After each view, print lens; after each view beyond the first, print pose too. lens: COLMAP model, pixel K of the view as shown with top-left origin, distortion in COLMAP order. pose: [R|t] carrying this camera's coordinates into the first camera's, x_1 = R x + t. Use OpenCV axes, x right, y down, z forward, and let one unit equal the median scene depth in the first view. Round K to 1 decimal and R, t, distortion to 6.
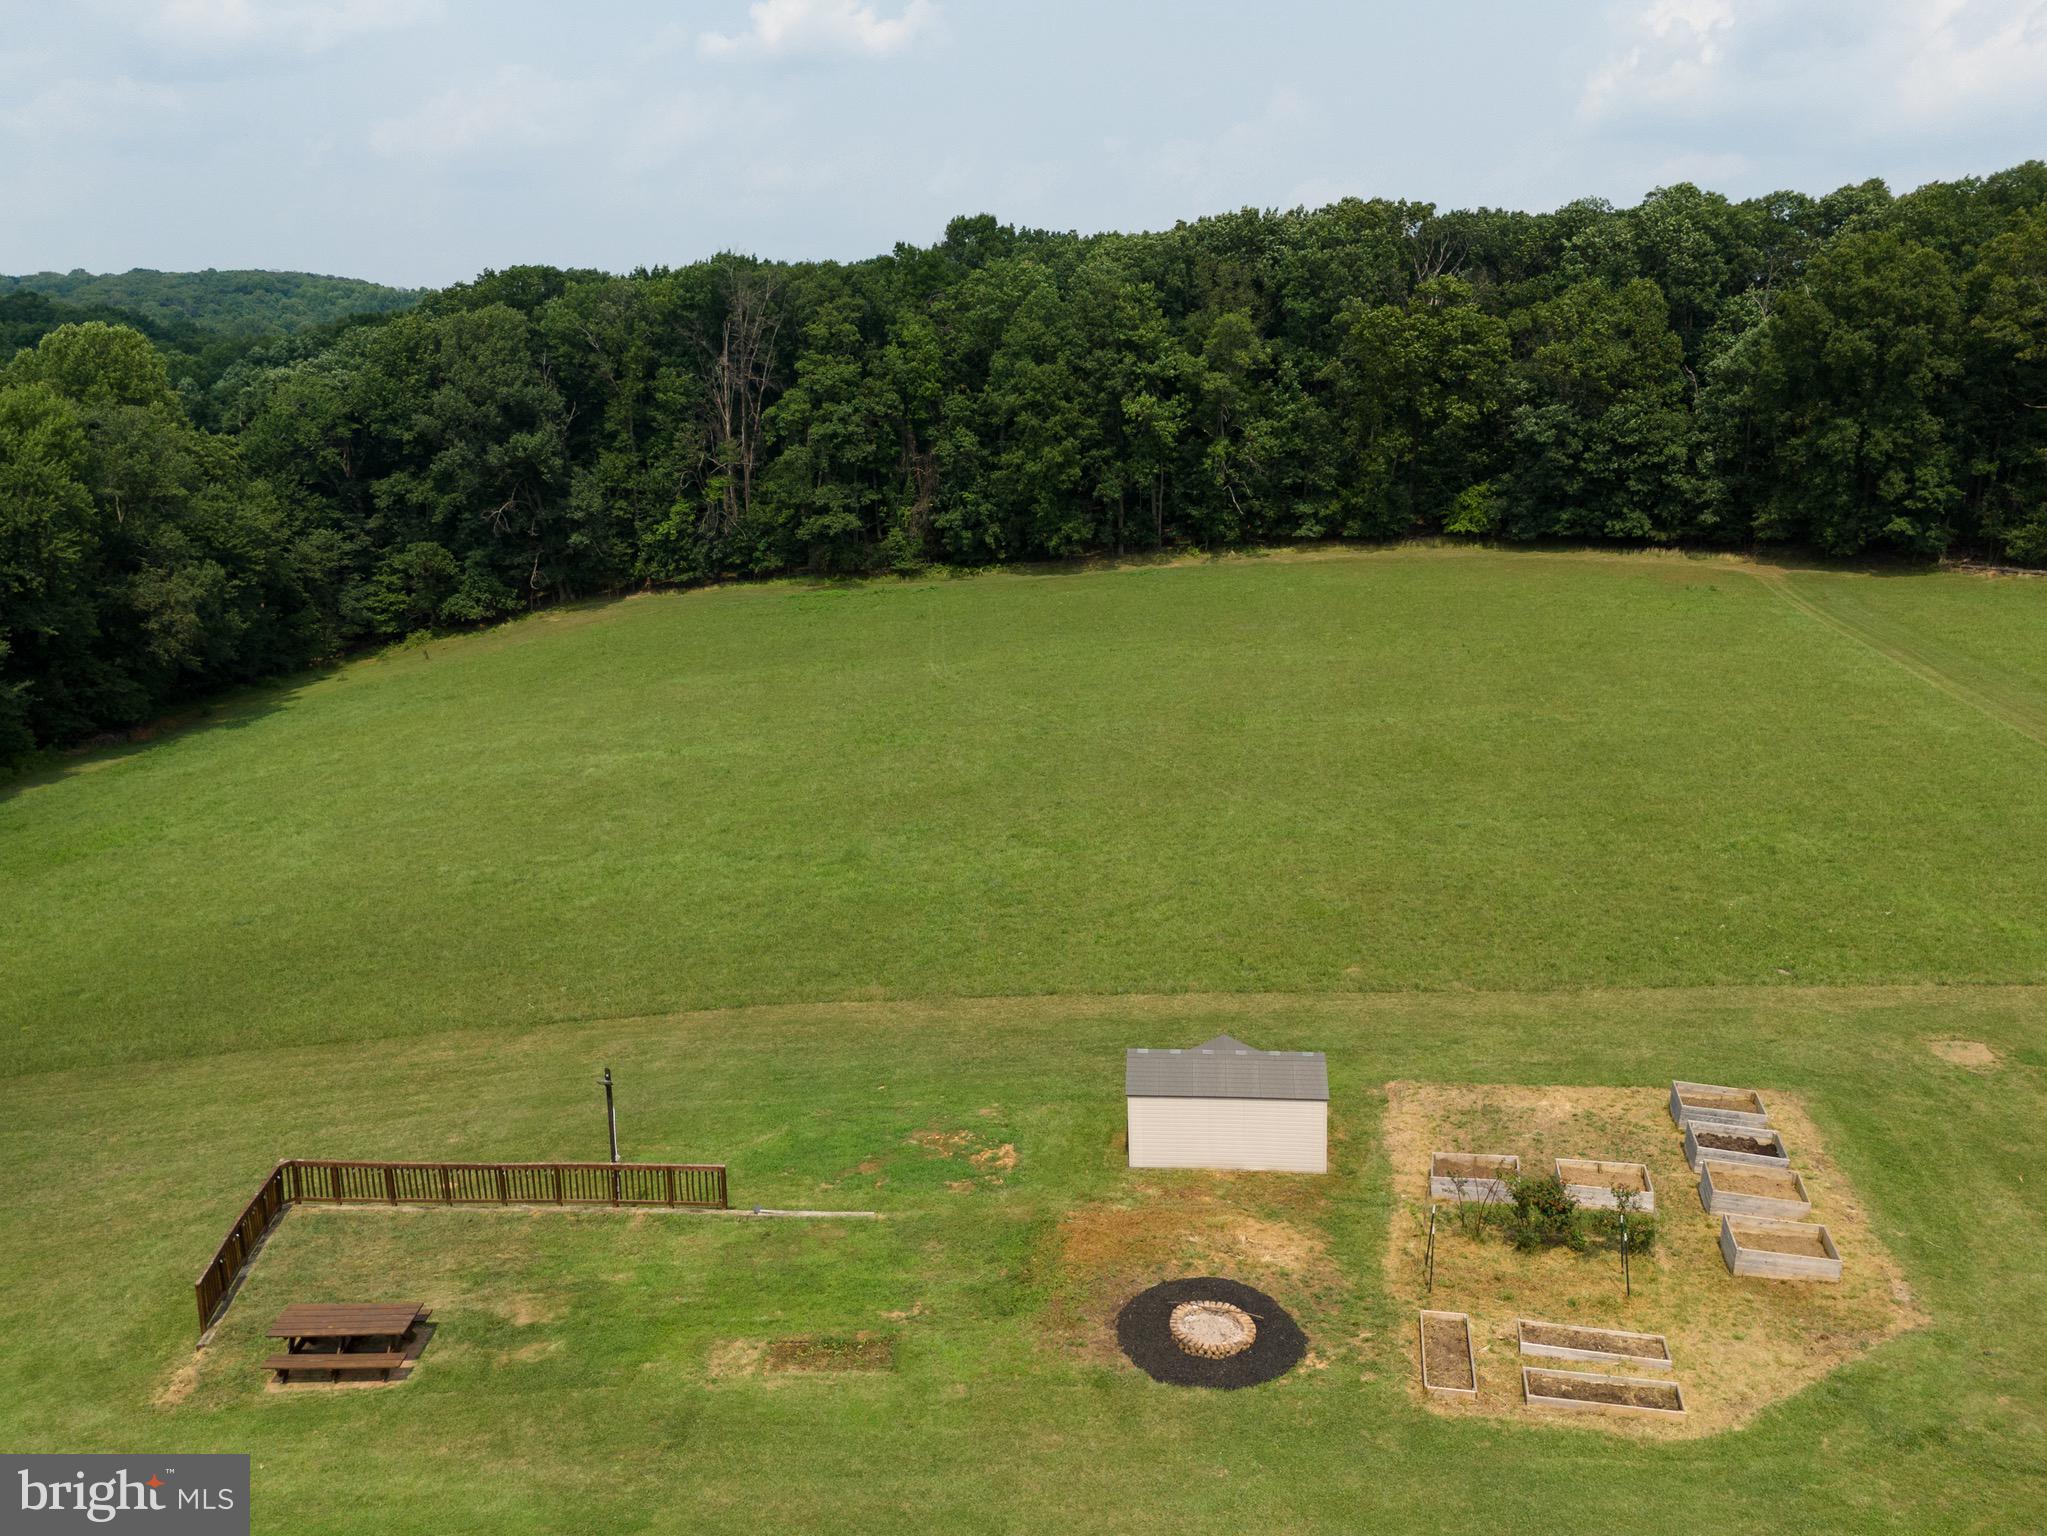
lens RADIAL K [[1553.1, 0, 1023.5], [0, 1553.1, 768.0], [0, 0, 1]] dist [0.085513, -0.114814]
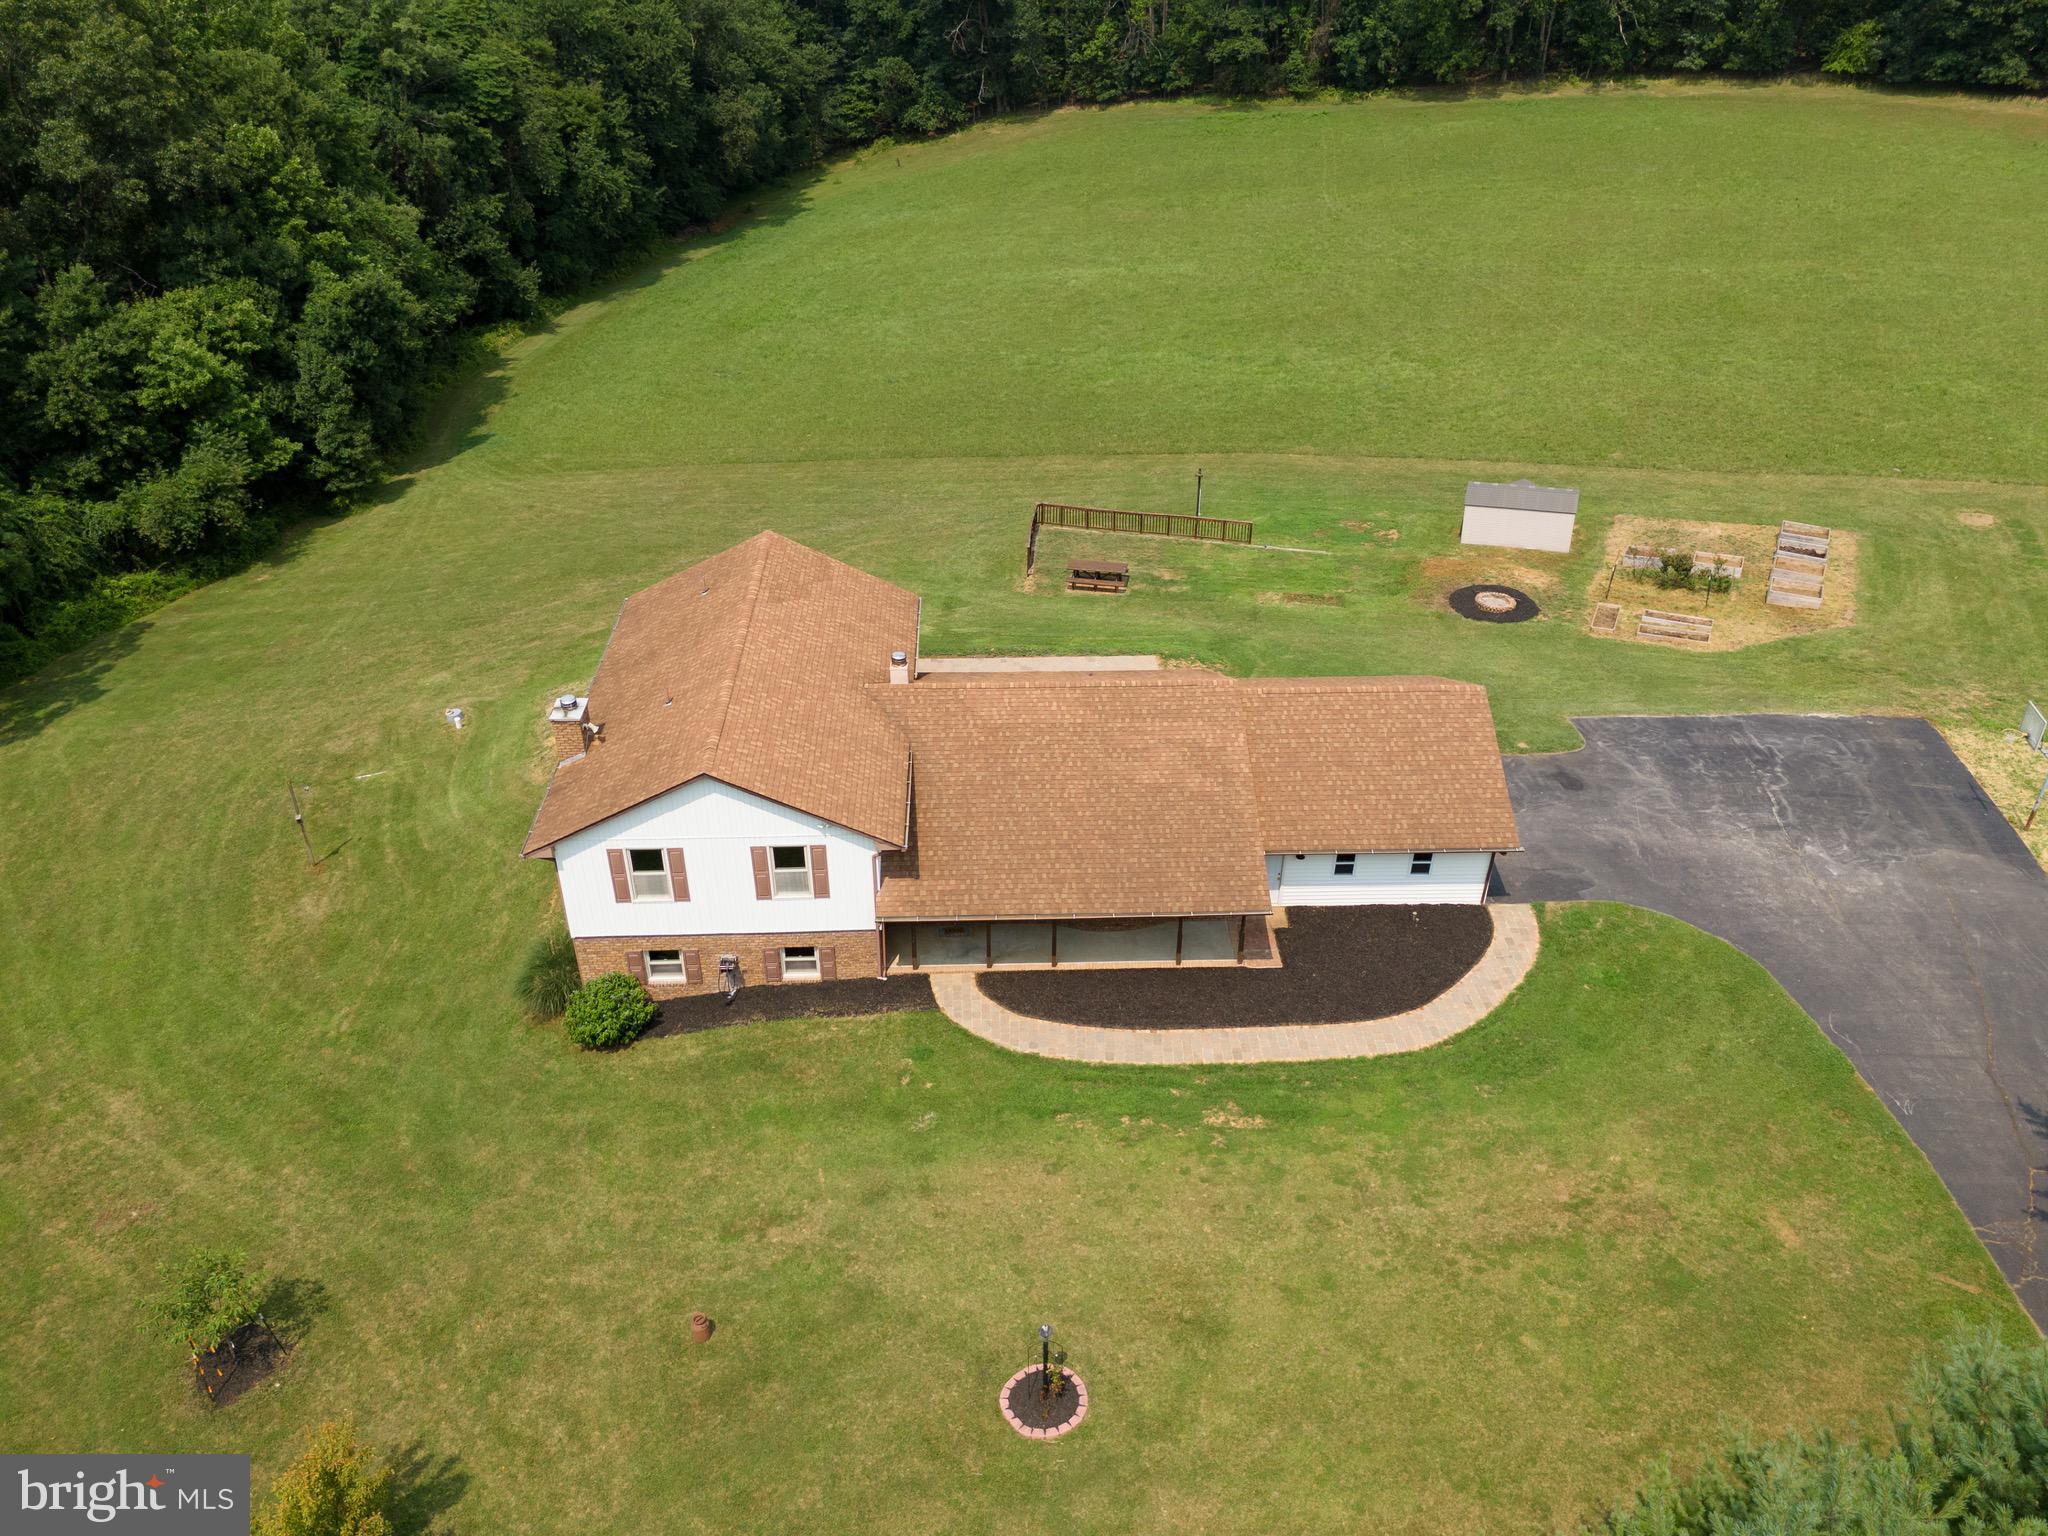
lens RADIAL K [[1521.3, 0, 1023.5], [0, 1521.3, 779.4], [0, 0, 1]] dist [0.056443, -0.046030]
pose [[0.978326, 0.108720, -0.176234, -0.023675], [-0.045868, 0.943716, 0.327562, -0.014792], [0.201927, -0.312379, 0.928248, -0.234858]]
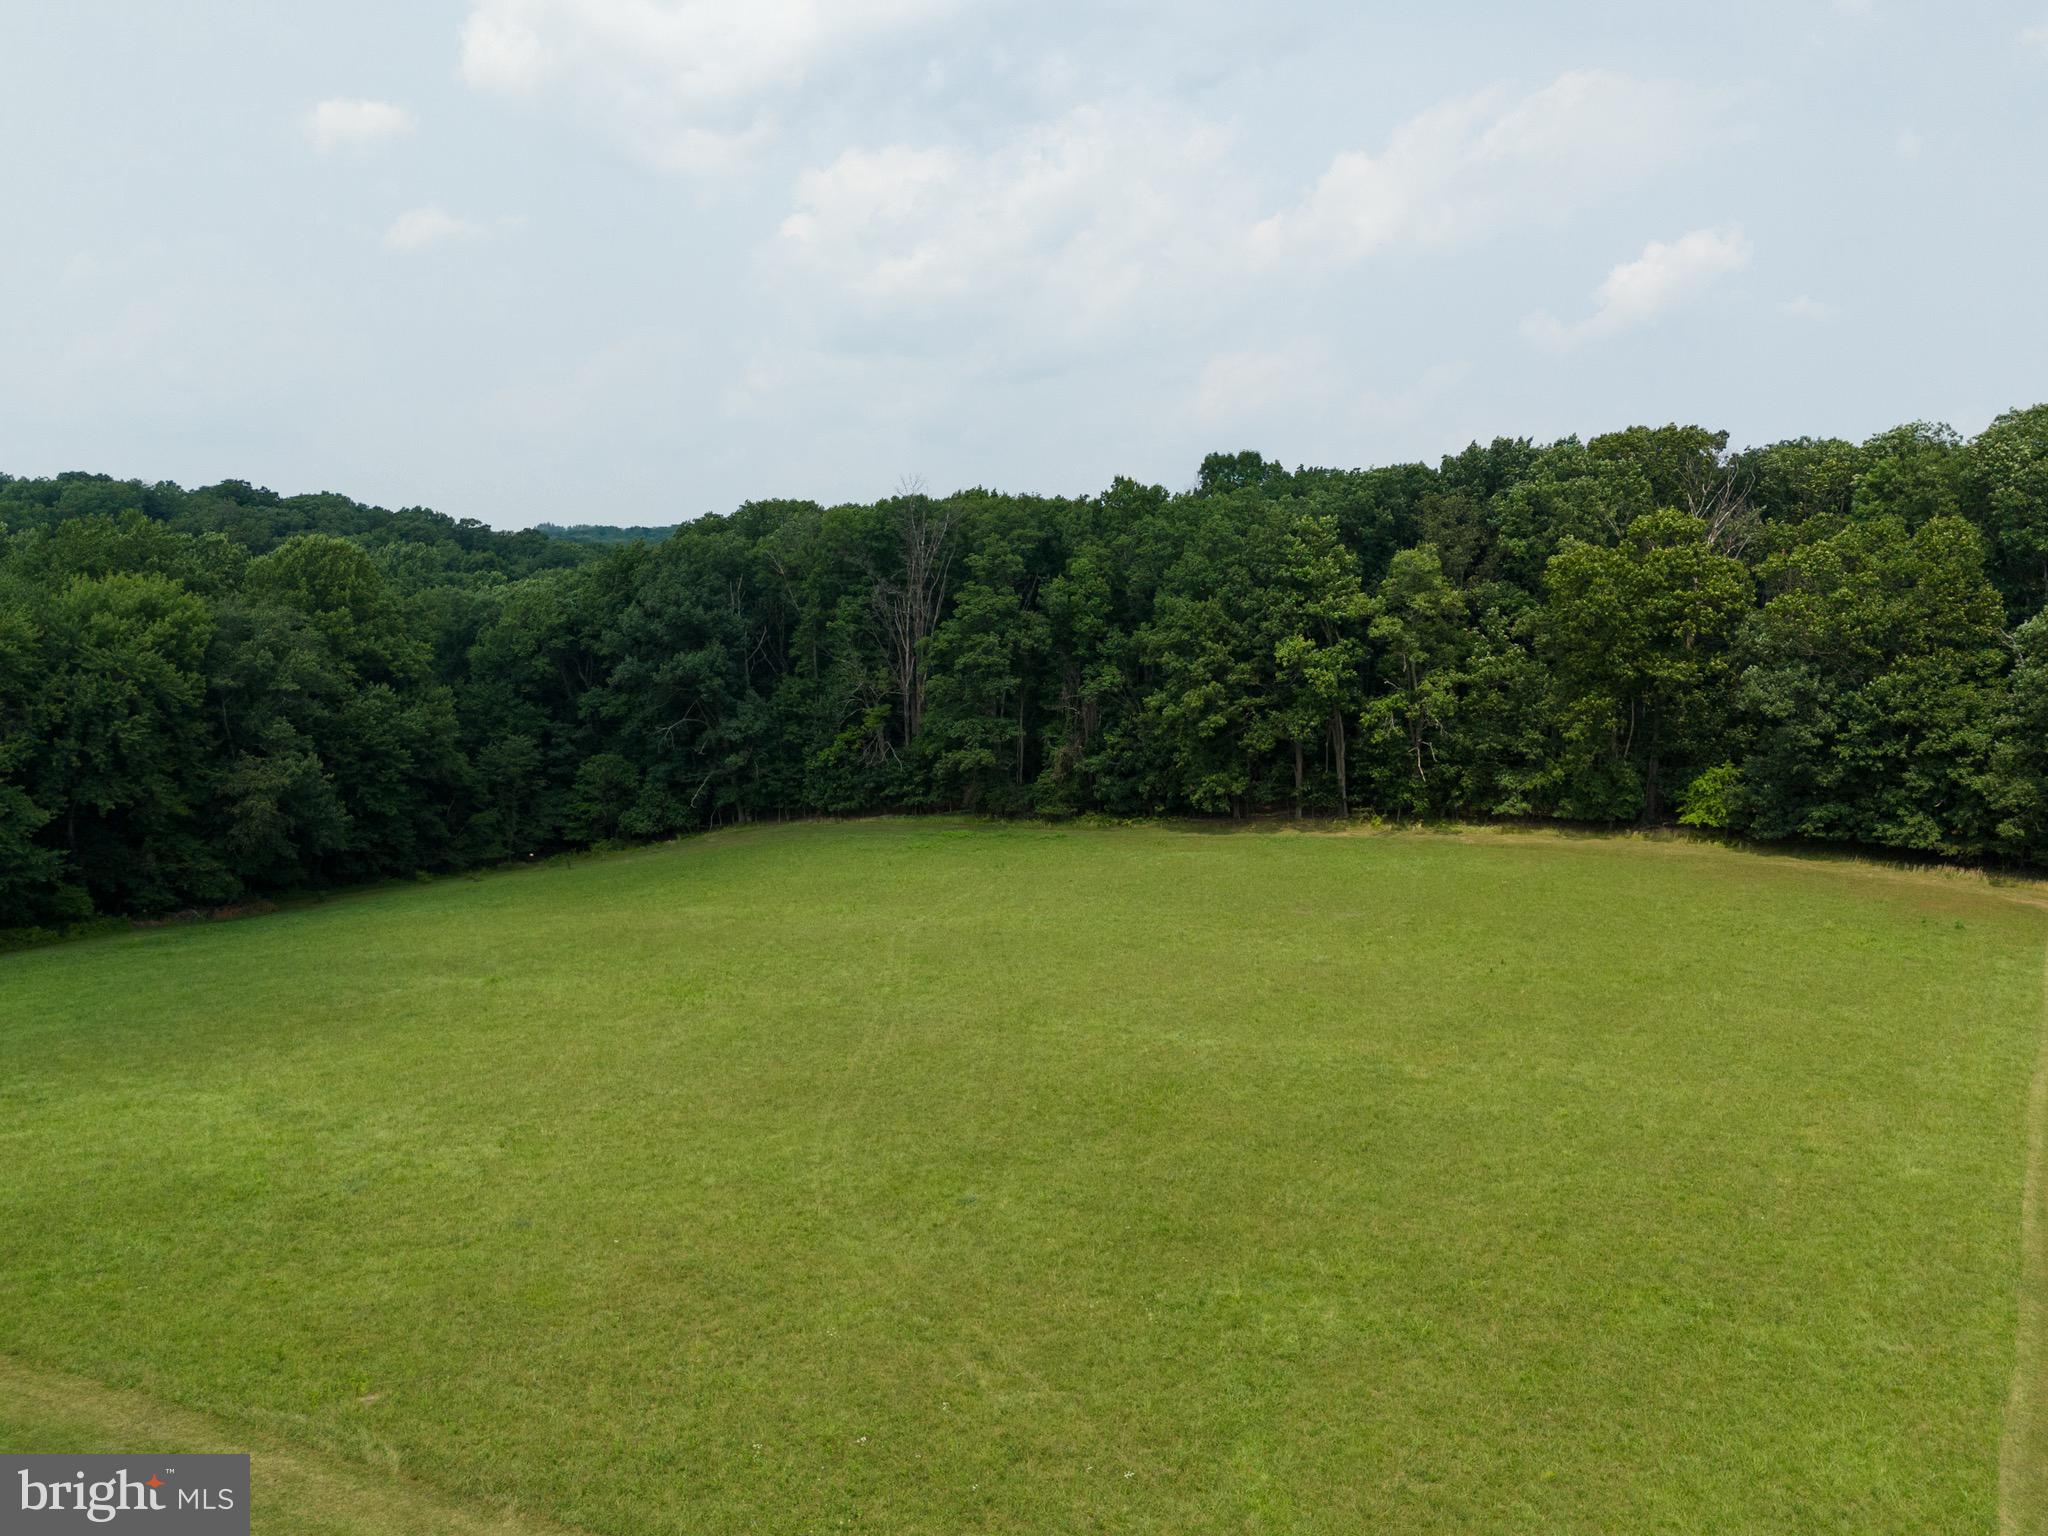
lens RADIAL K [[1553.8, 0, 1024.0], [0, 1553.8, 768.0], [0, 0, 1]] dist [0.085513, -0.114814]
pose [[0.939692, 0.067124, -0.335370, 0.222718], [-0.119989, 0.982929, -0.139474, -0.027493], [0.320283, 0.171303, 0.931705, 0.150260]]
